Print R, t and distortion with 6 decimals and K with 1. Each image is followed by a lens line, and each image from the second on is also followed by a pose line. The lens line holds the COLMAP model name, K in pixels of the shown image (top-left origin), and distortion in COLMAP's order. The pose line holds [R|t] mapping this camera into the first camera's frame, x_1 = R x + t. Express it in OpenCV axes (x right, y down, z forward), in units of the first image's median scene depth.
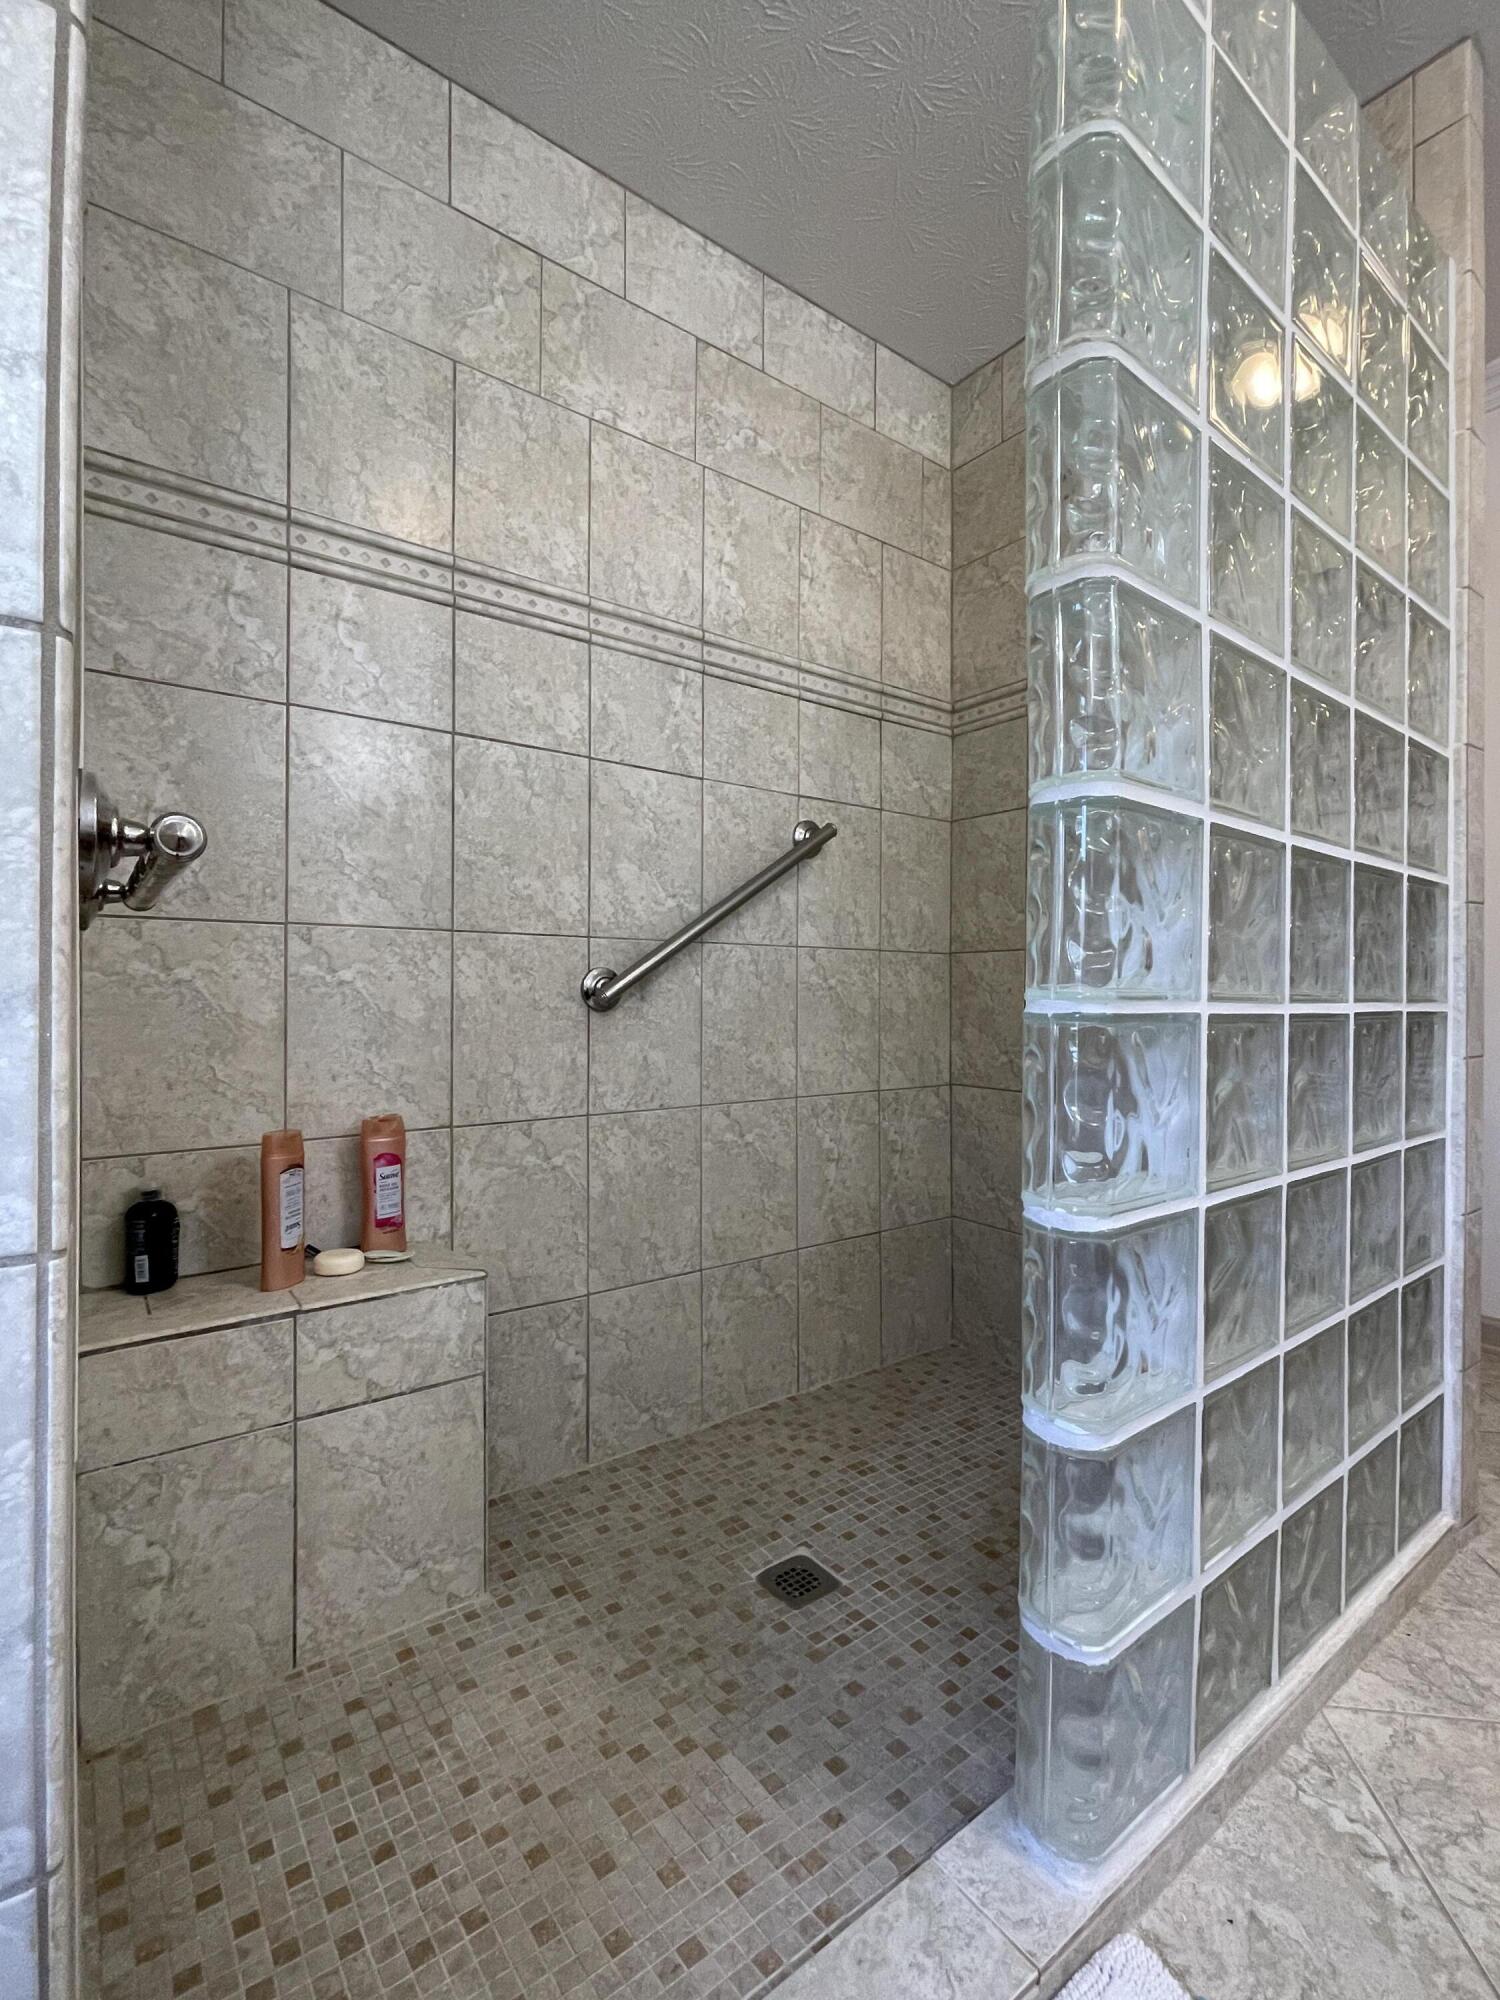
lens RADIAL K [[879.4, 0, 748.1], [0, 879.4, 999.3], [0, 0, 1]] dist [-0.000842, 0.000230]
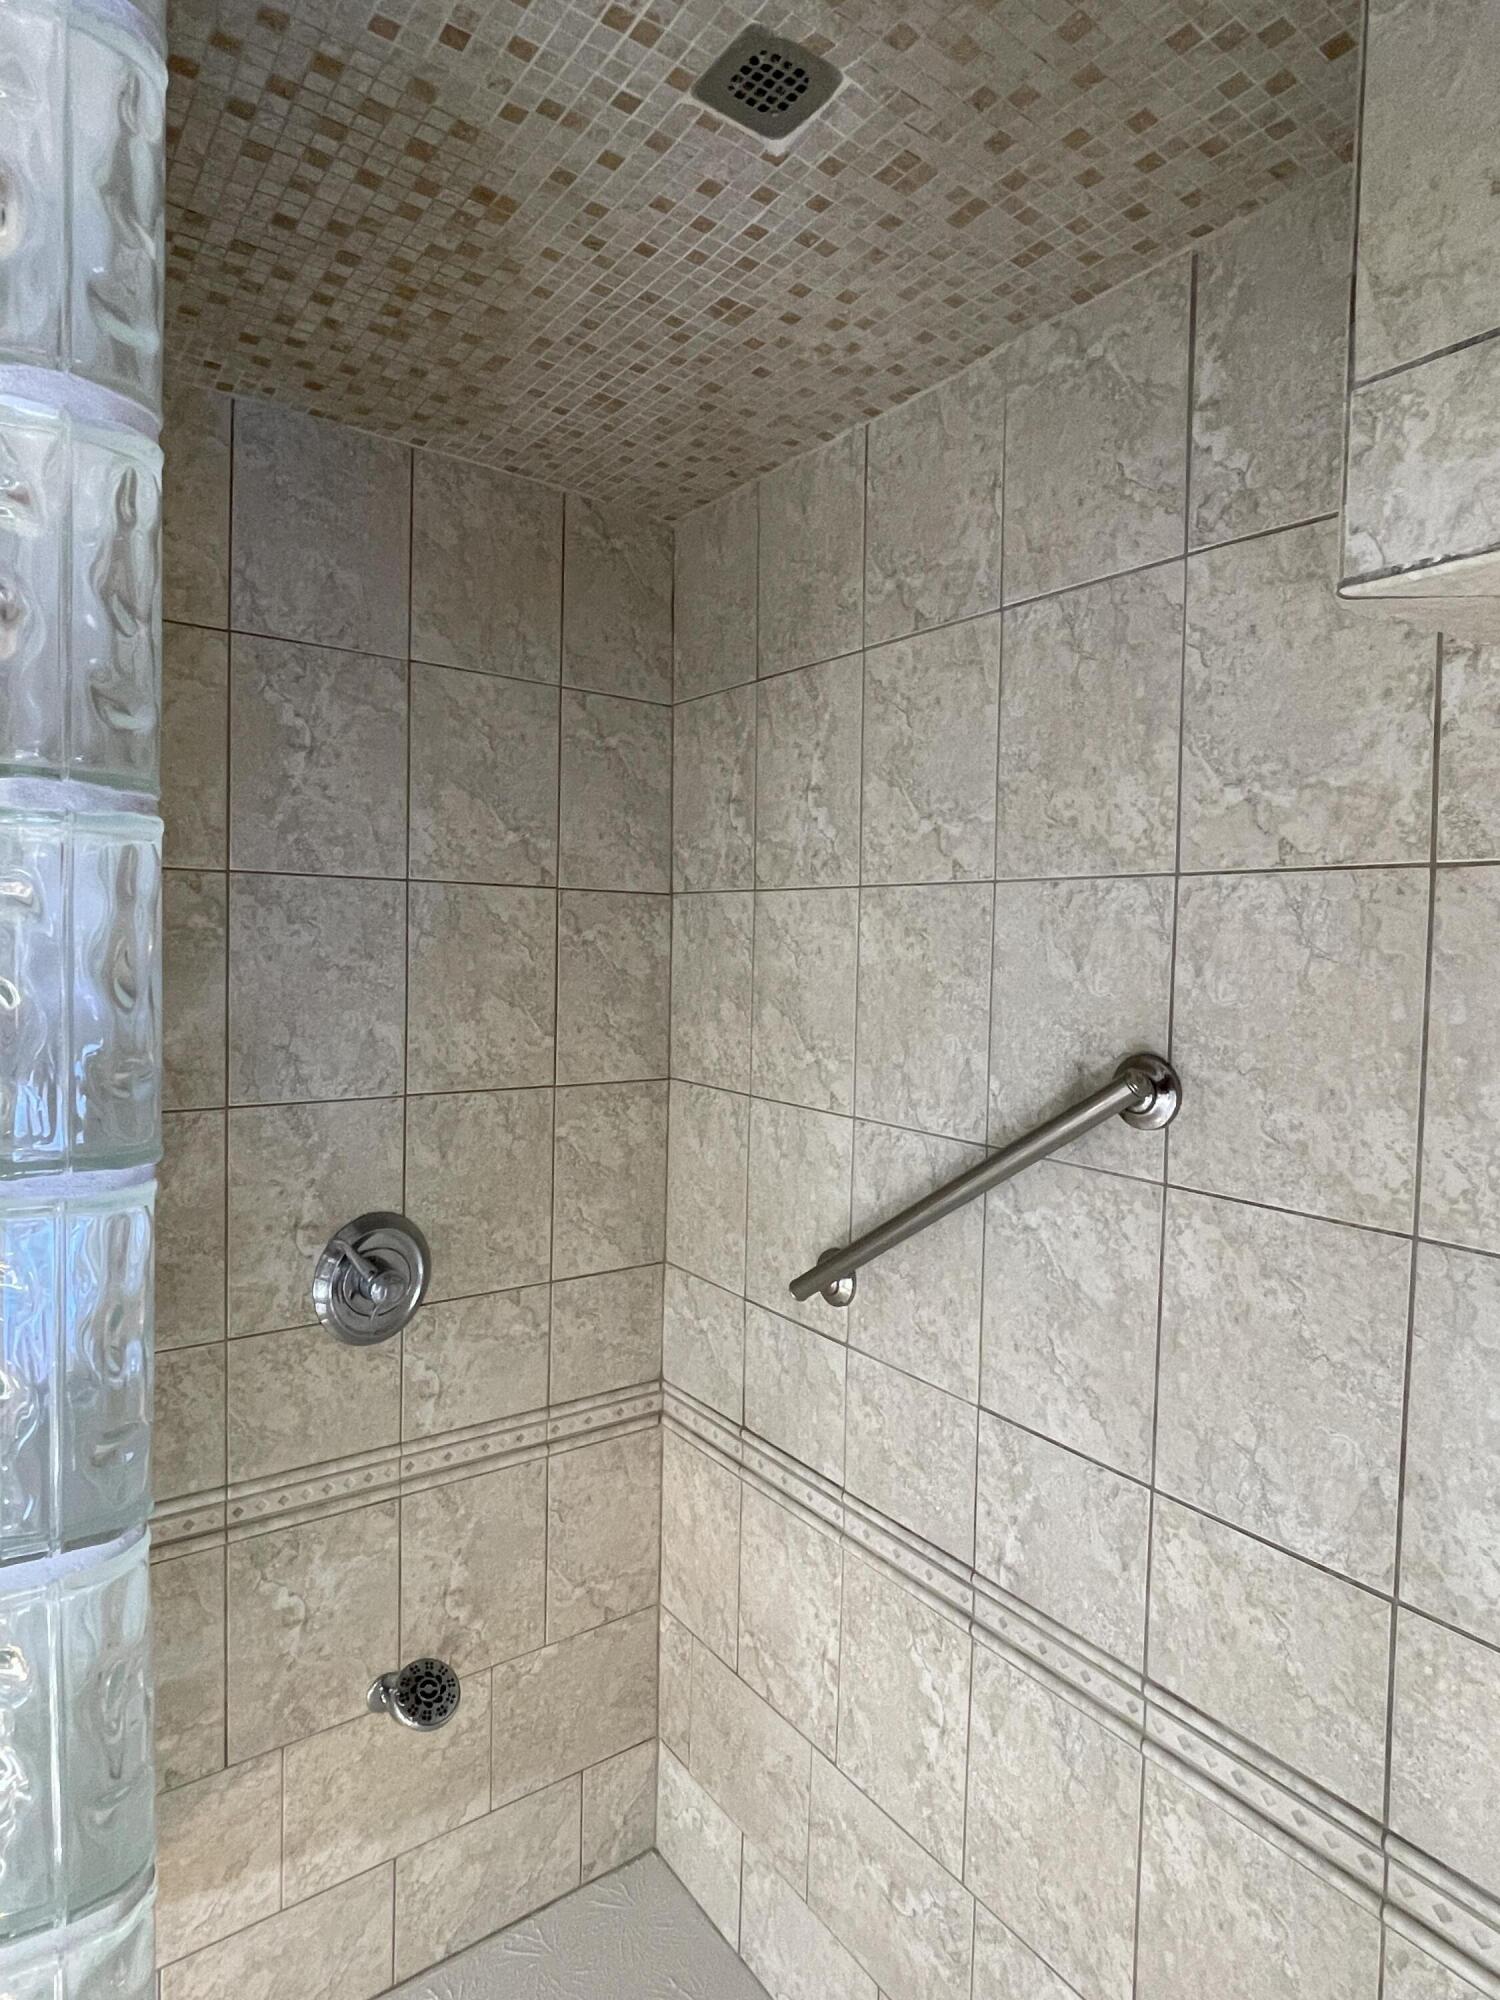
lens RADIAL K [[1112.5, 0, 760.5], [0, 1112.5, 991.3], [0, 0, 1]] dist [-0.016771, 0.010299]
pose [[-0.960132, -0.027753, 0.278168, -0.125709], [0.016443, -0.998944, -0.042910, 0.083208], [0.279065, -0.036625, 0.959574, 0.231164]]
